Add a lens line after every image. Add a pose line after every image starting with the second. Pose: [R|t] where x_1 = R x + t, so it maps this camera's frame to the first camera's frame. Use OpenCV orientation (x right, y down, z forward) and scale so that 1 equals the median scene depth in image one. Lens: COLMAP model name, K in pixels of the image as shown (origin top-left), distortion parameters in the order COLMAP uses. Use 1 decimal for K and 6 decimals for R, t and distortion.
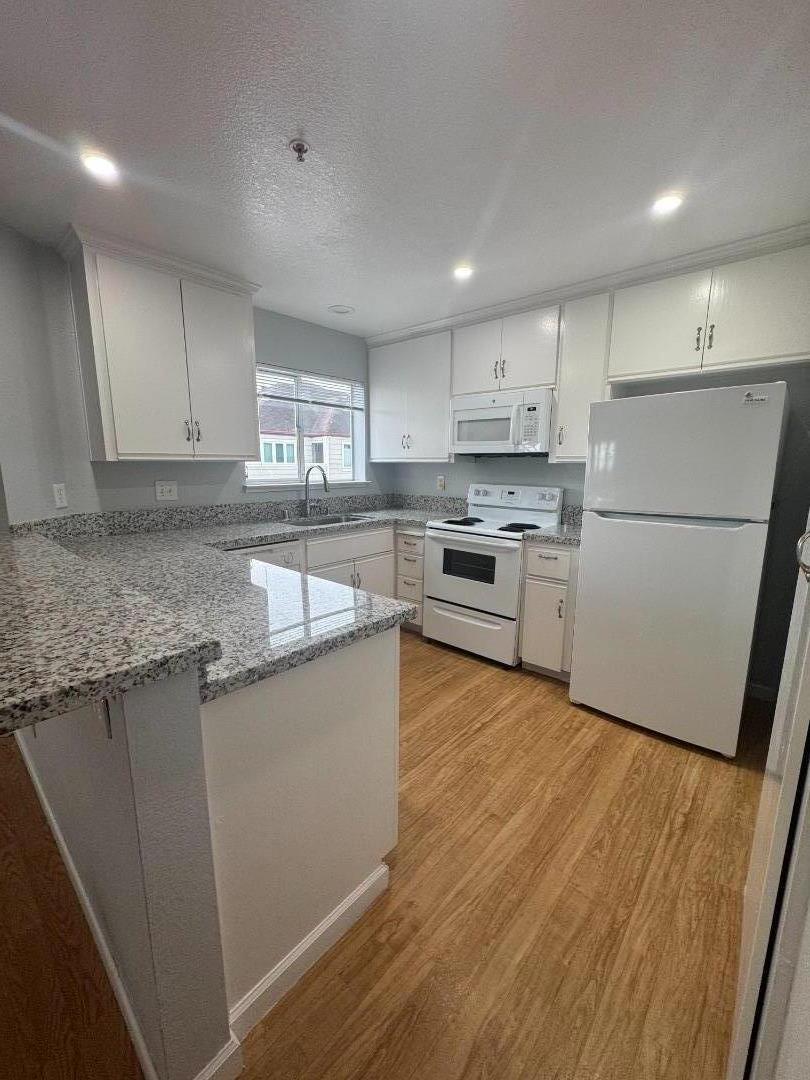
lens RADIAL K [[431.3, 0, 404.3], [0, 431.3, 537.9], [0, 0, 1]] dist [-0.001185, 0.000828]
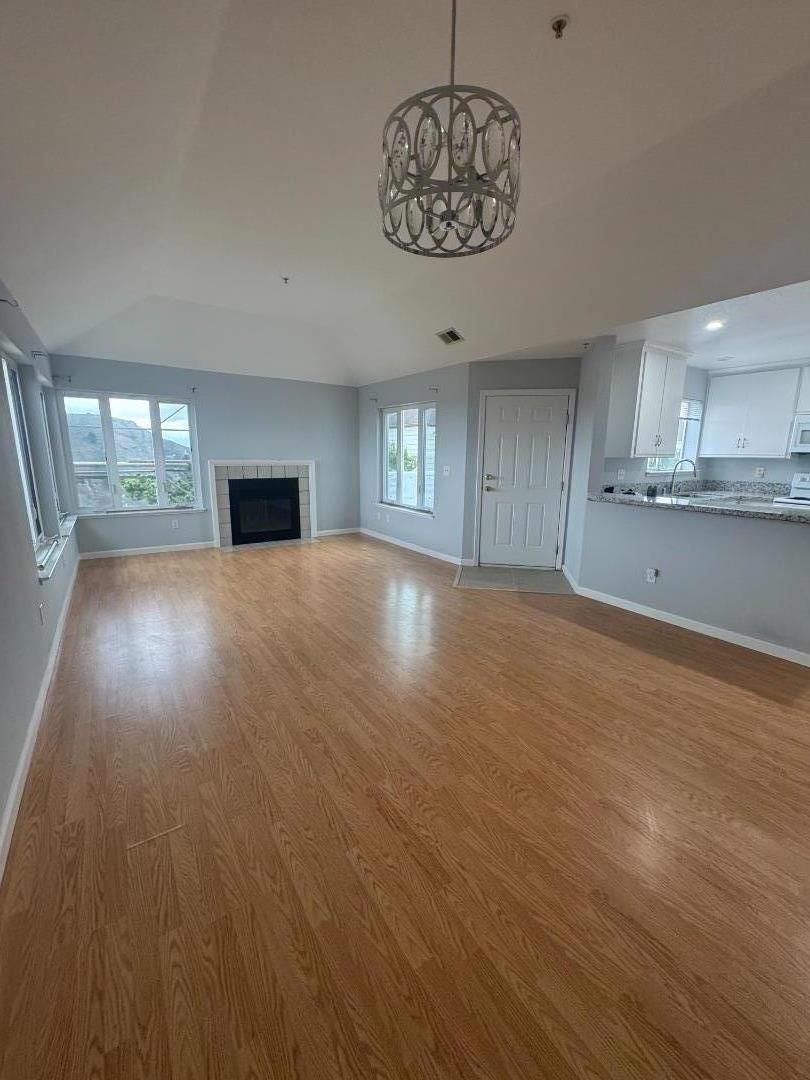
lens RADIAL K [[431.3, 0, 405.8], [0, 431.3, 539.1], [0, 0, 1]] dist [-0.001185, 0.000828]
pose [[0.967723, 0.053019, -0.246375, -1.175705], [-0.046519, 0.998400, 0.032133, 0.168333], [0.247685, -0.019634, 0.968642, -1.117331]]
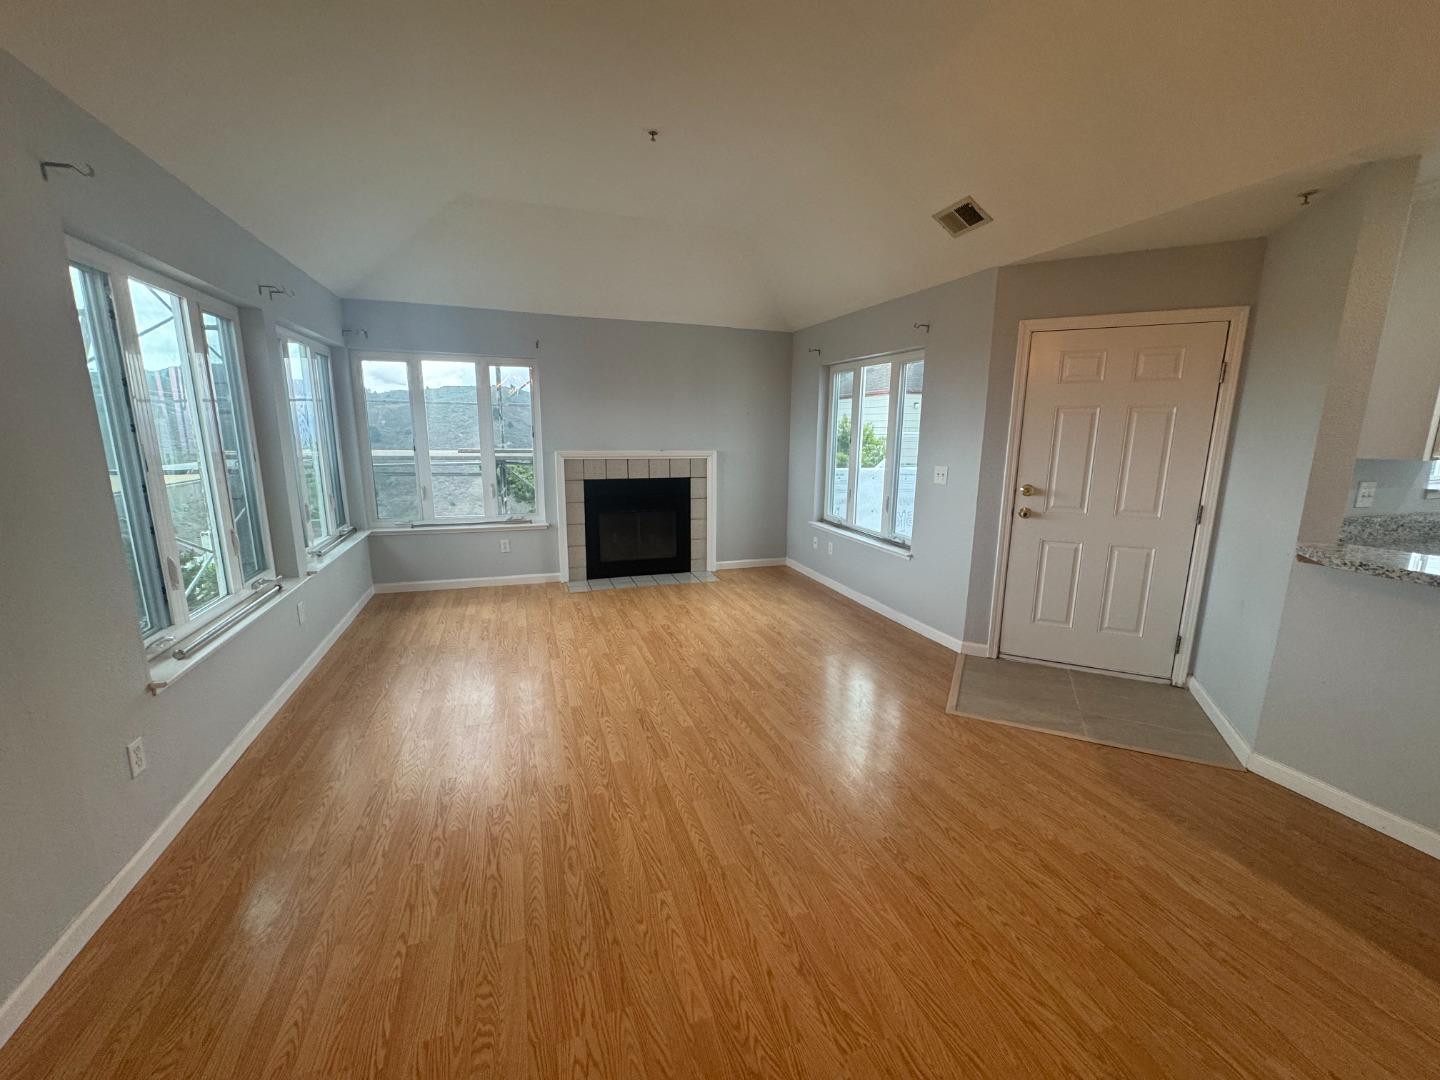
lens RADIAL K [[575.1, 0, 721.5], [0, 575.1, 538.8], [0, 0, 1]] dist [-0.001185, 0.000828]
pose [[0.874126, 0.091955, -0.476915, -1.306725], [-0.084417, 0.995733, 0.037265, 0.032026], [0.478307, 0.007685, 0.878159, -0.535567]]
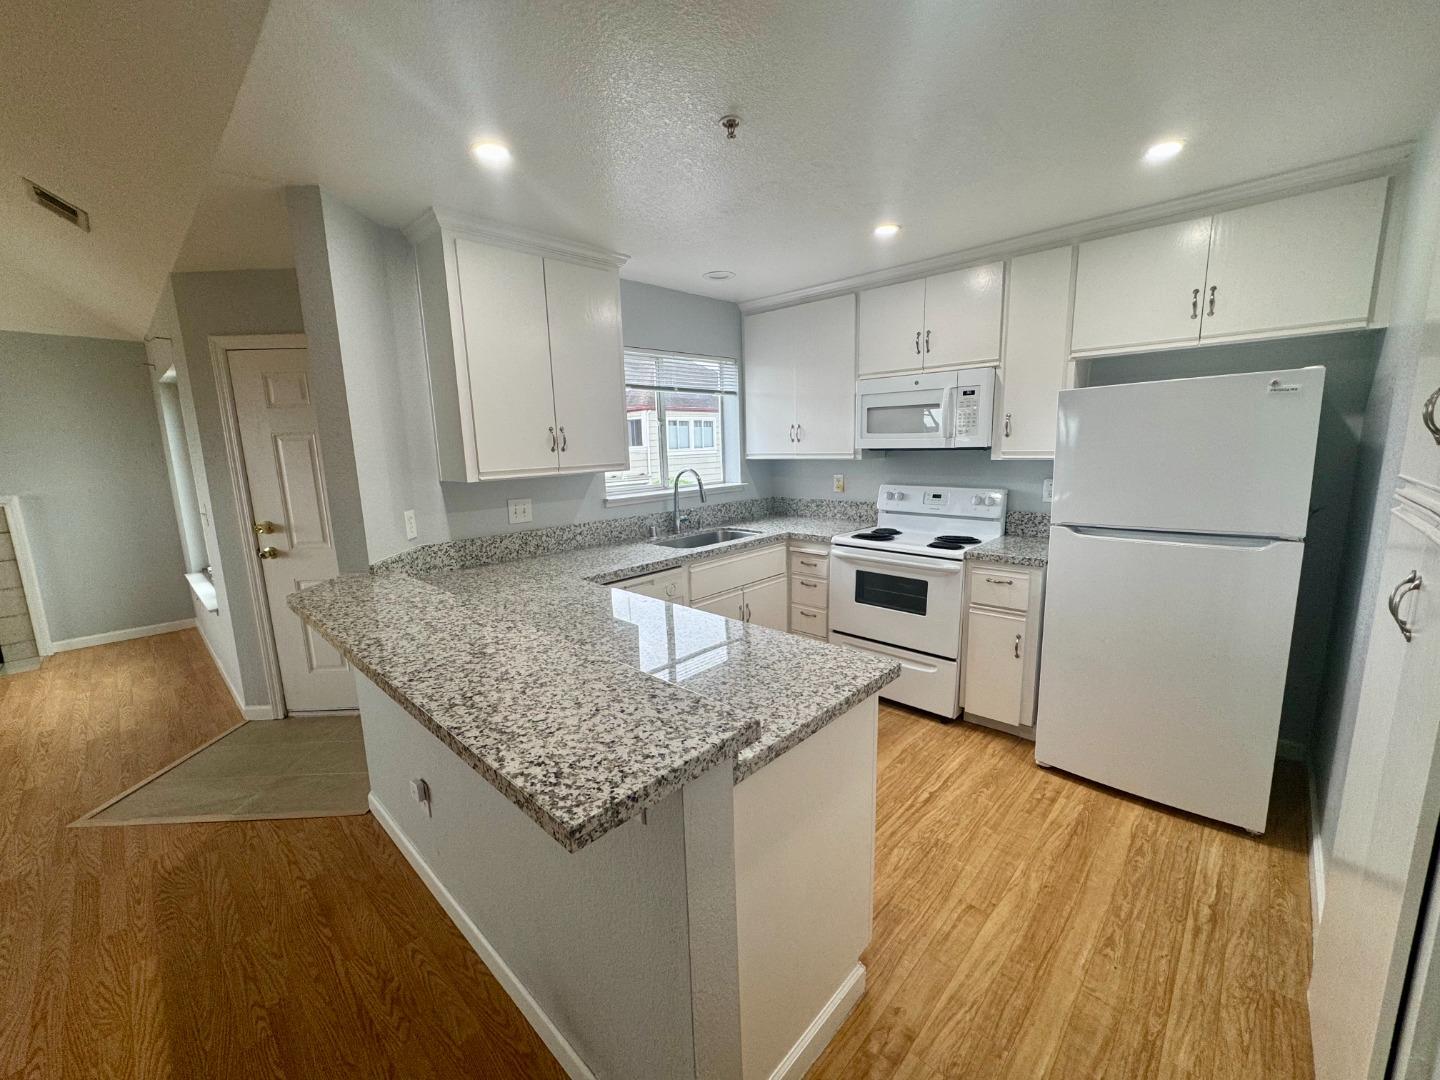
lens RADIAL K [[575.1, 0, 718.6], [0, 575.1, 538.8], [0, 0, 1]] dist [-0.001185, 0.000828]
pose [[0.998775, -0.026954, -0.041495, -0.163292], [0.026956, 0.999636, -0.000494, -0.056529], [0.041493, -0.000625, 0.999139, -0.092168]]
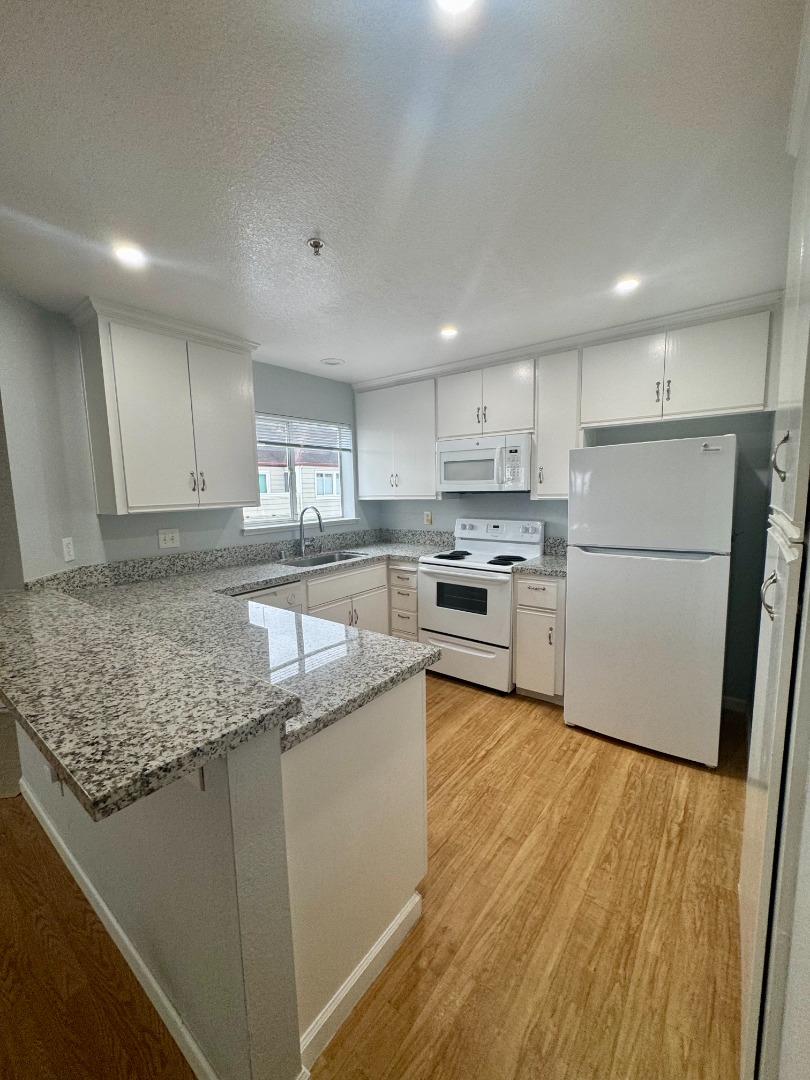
lens RADIAL K [[431.3, 0, 404.8], [0, 431.3, 538.5], [0, 0, 1]] dist [-0.001185, 0.000828]
pose [[0.997184, -0.033807, 0.066934, -0.075622], [0.037405, 0.997880, -0.053256, -0.041275], [-0.064992, 0.055610, 0.996335, -0.071127]]
